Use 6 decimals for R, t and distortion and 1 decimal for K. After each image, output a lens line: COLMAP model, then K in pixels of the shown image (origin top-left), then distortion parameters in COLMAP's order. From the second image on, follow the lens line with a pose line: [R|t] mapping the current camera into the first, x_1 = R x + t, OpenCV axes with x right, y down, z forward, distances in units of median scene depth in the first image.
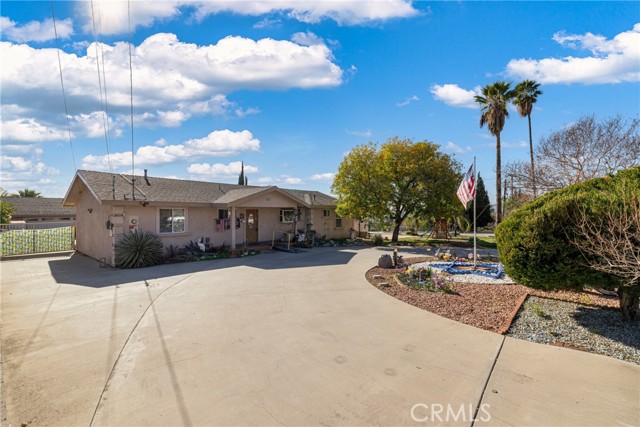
lens RADIAL K [[272.7, 0, 320.4], [0, 272.7, 214.0], [0, 0, 1]] dist [-0.001057, 0.000230]
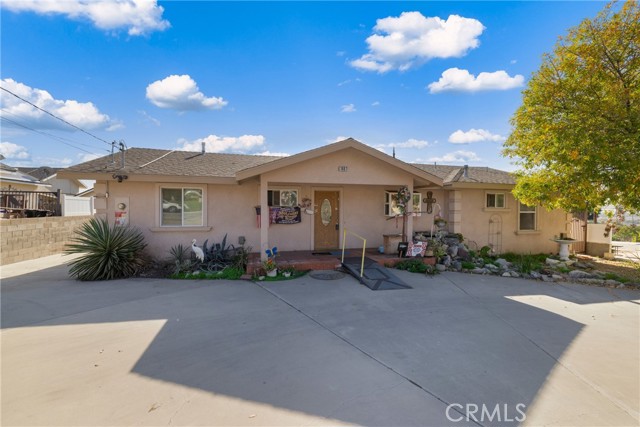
lens RADIAL K [[272.7, 0, 319.0], [0, 272.7, 214.8], [0, 0, 1]] dist [-0.001057, 0.000230]
pose [[0.809785, 0.014076, -0.586558, 0.071911], [-0.009798, 0.999897, 0.010469, 0.027475], [0.586645, -0.002731, 0.809839, 0.563723]]
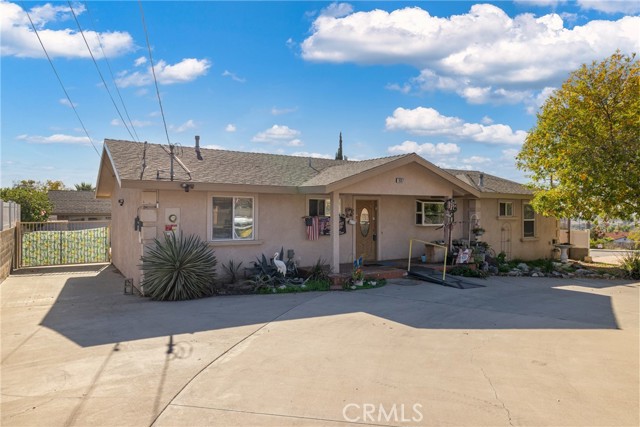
lens RADIAL K [[413.3, 0, 314.2], [0, 413.3, 213.8], [0, 0, 1]] dist [-0.000455, -0.000616]
pose [[0.944651, 0.002603, -0.328067, -0.085522], [-0.005222, 0.999961, -0.007101, 0.017006], [0.328036, 0.008421, 0.944628, 0.204399]]
